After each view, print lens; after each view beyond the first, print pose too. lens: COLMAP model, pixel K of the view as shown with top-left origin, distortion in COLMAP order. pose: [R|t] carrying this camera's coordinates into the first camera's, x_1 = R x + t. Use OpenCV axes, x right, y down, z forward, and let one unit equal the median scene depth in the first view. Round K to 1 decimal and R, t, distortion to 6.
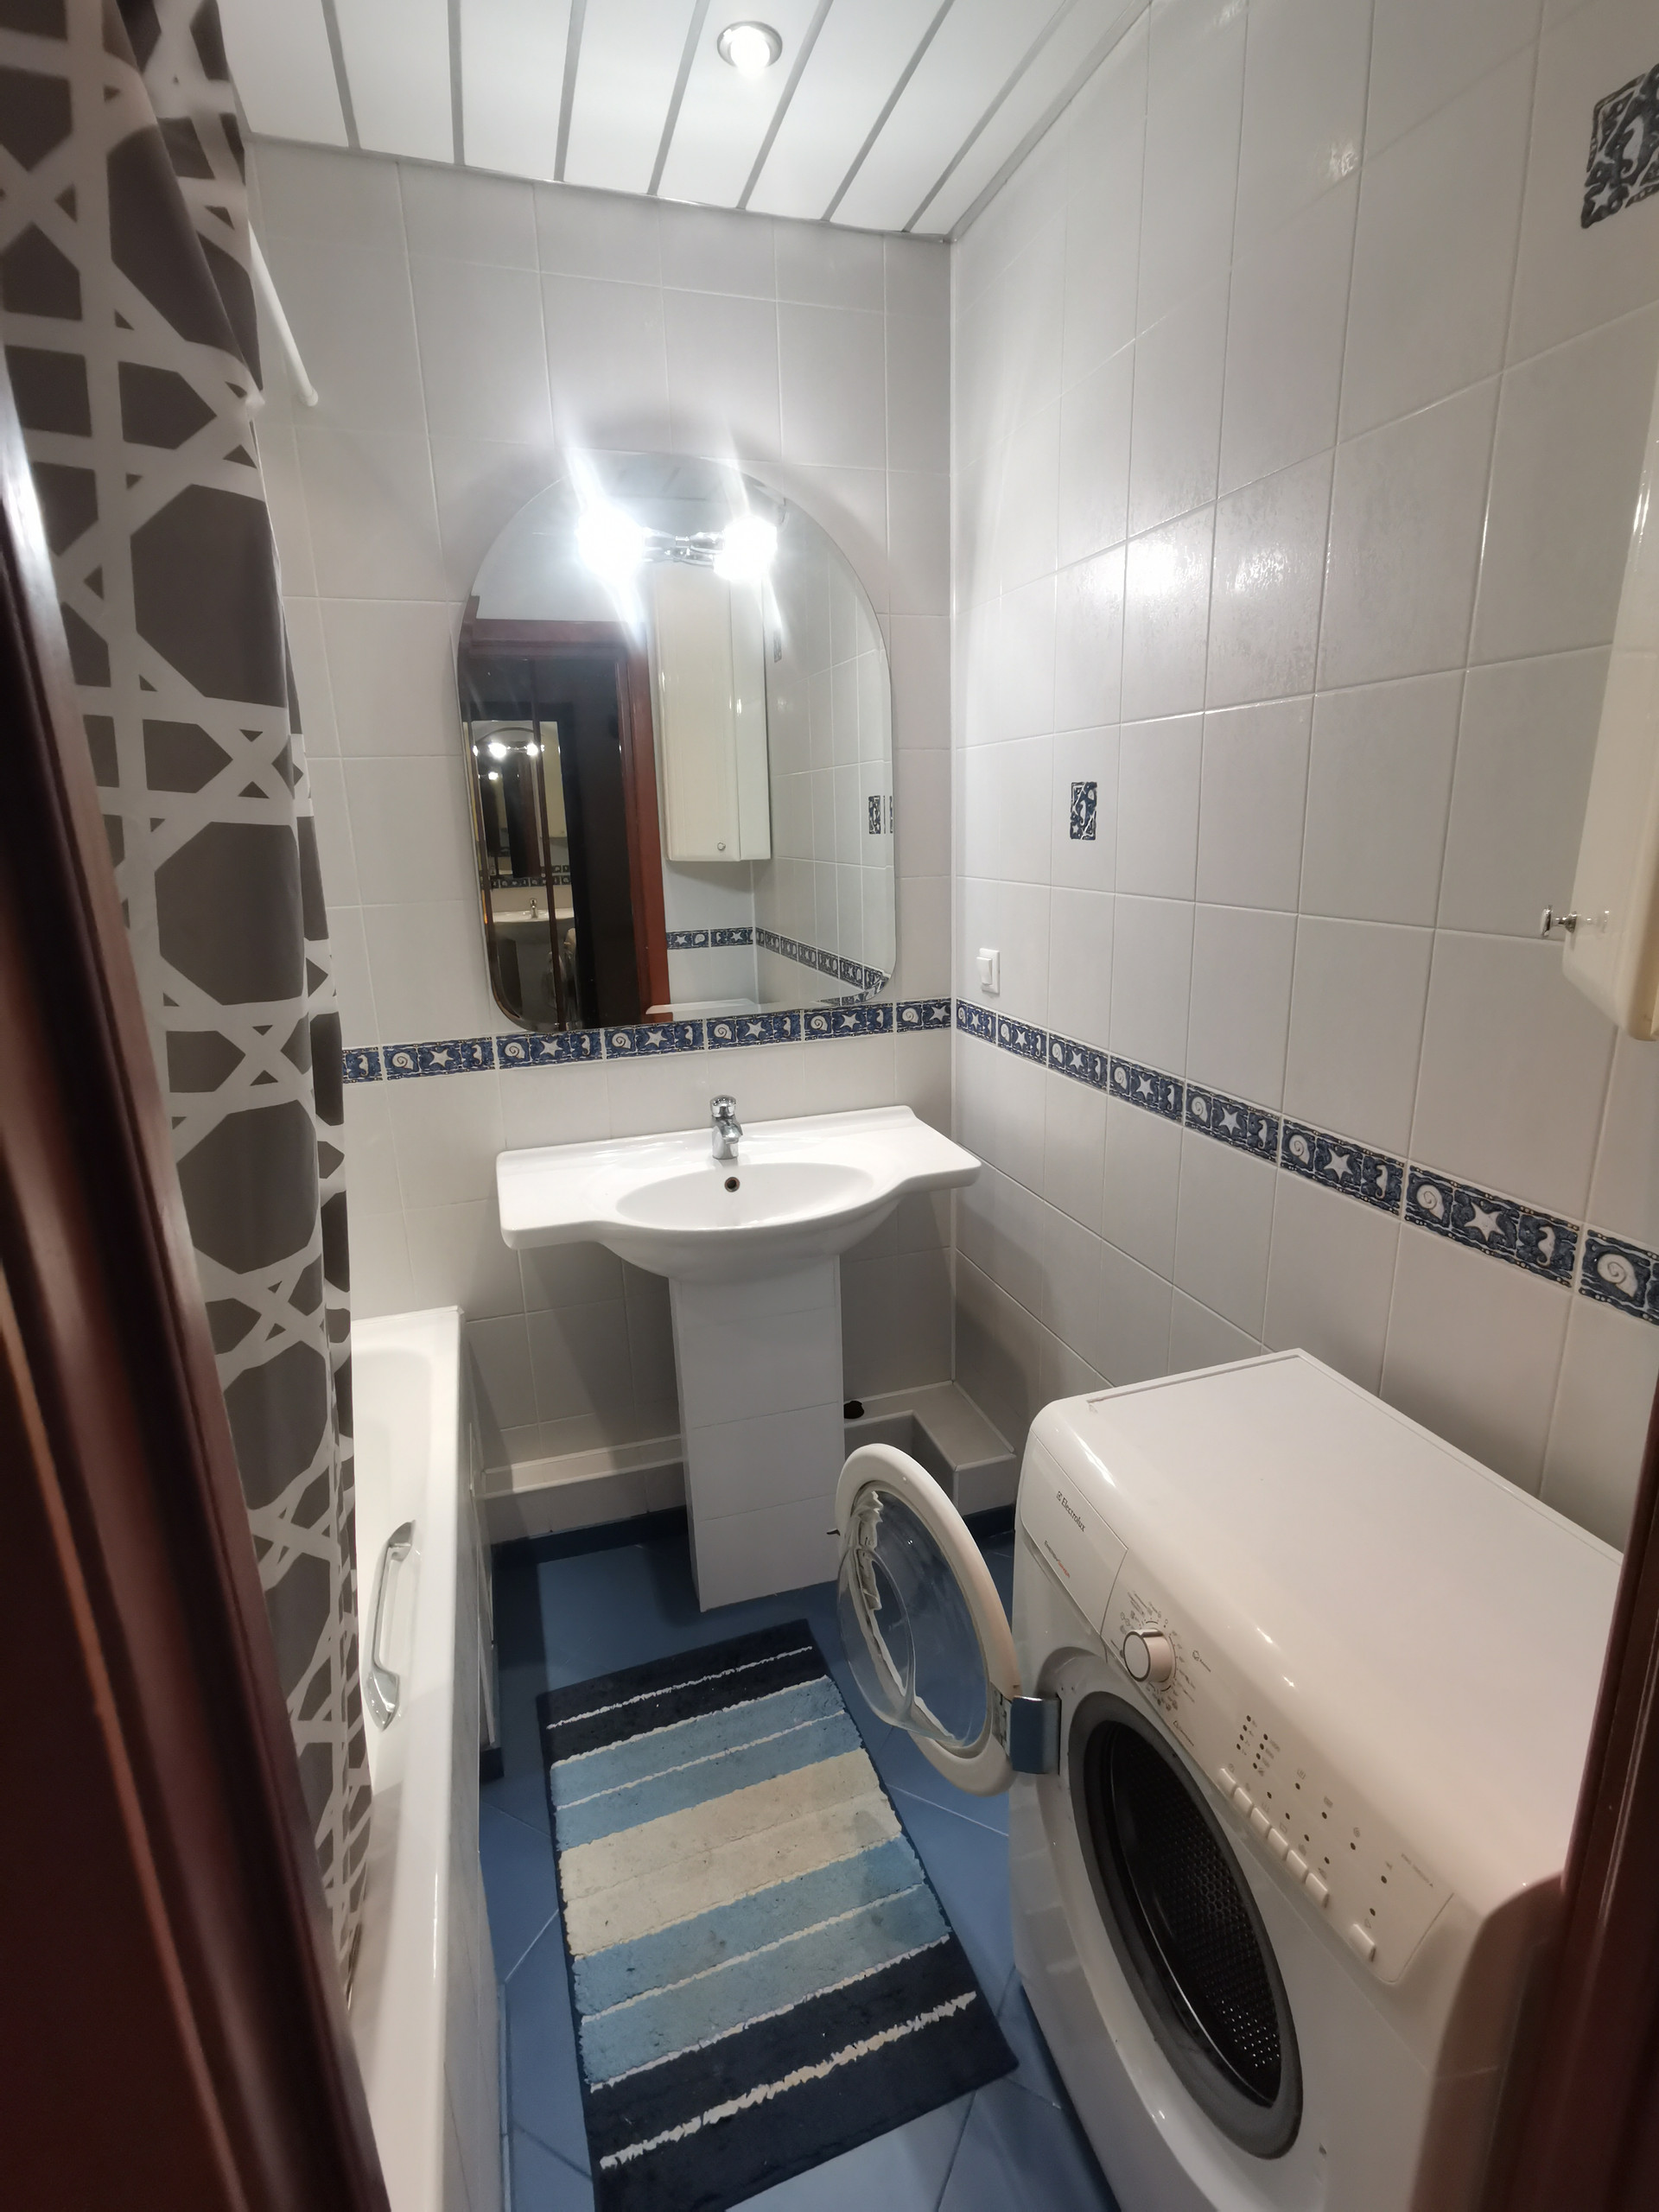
lens RADIAL K [[1061.5, 0, 835.9], [0, 1061.5, 1098.8], [0, 0, 1]] dist [-0.022168, 0.015073]
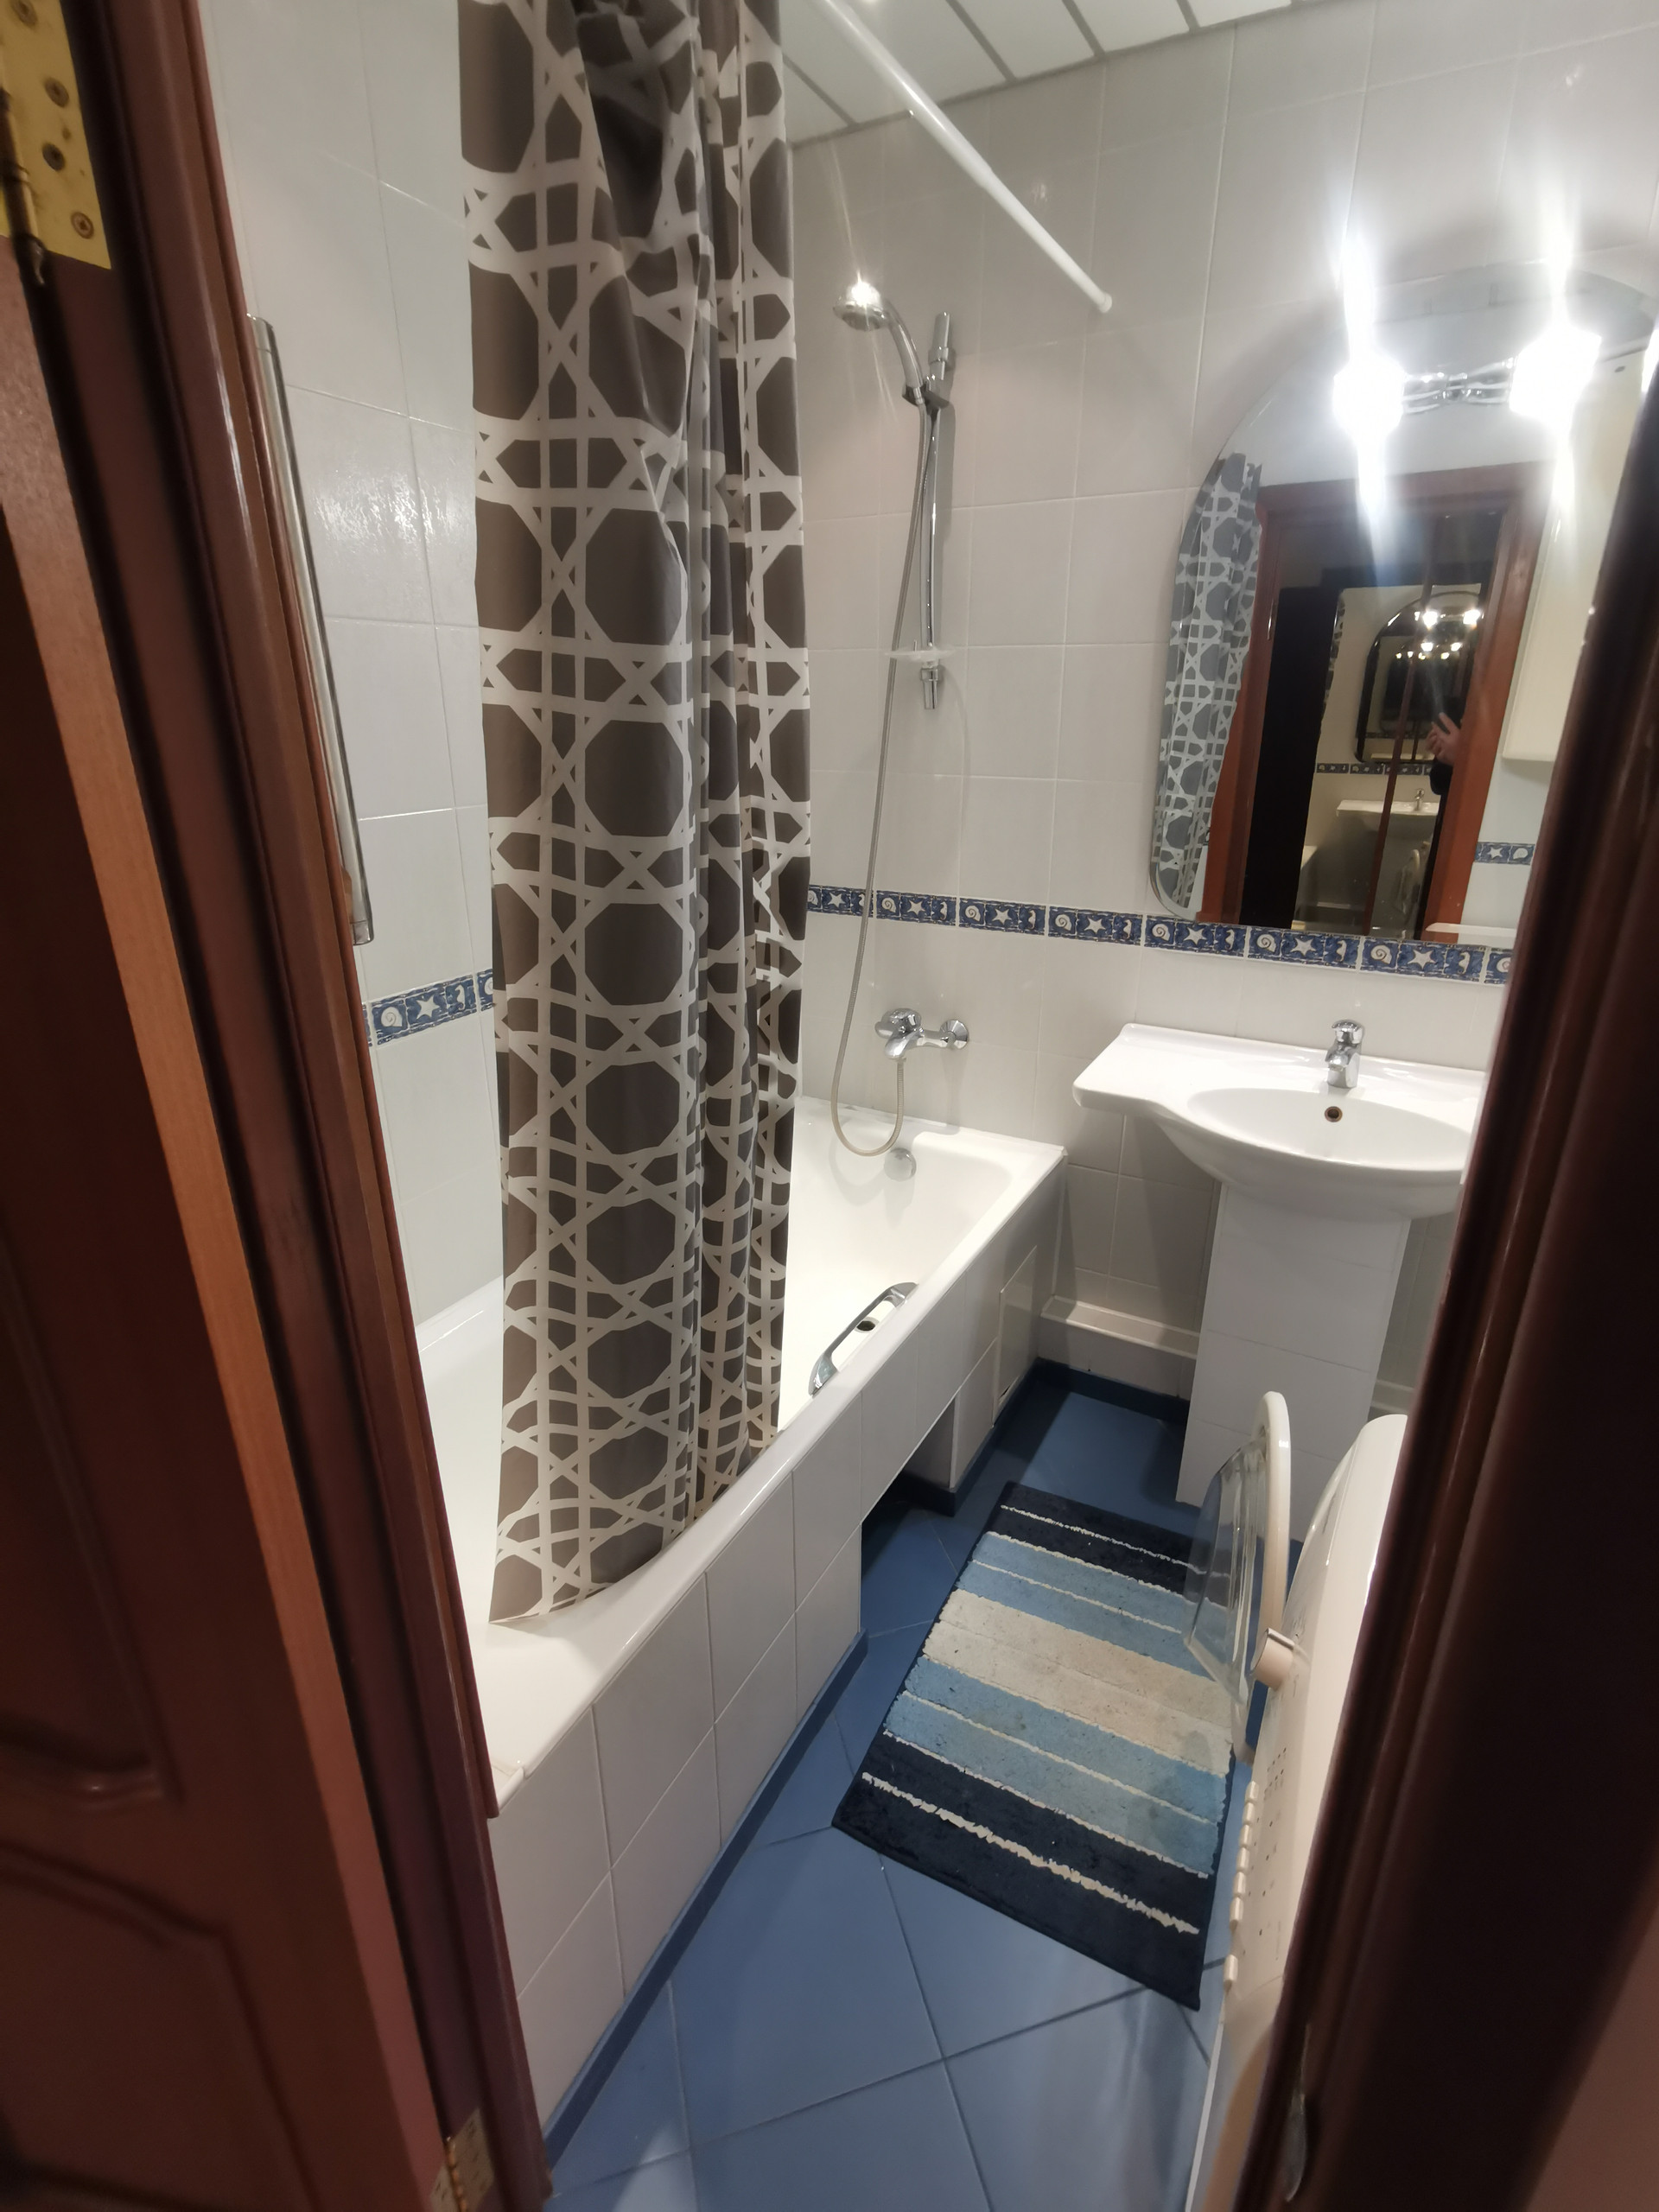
lens RADIAL K [[1061.5, 0, 815.0], [0, 1061.5, 1102.8], [0, 0, 1]] dist [-0.022168, 0.015073]
pose [[0.672285, 0.287191, -0.682315, 0.261335], [-0.206591, 0.957850, 0.199611, -0.024777], [0.710882, 0.006765, 0.703279, 0.021369]]
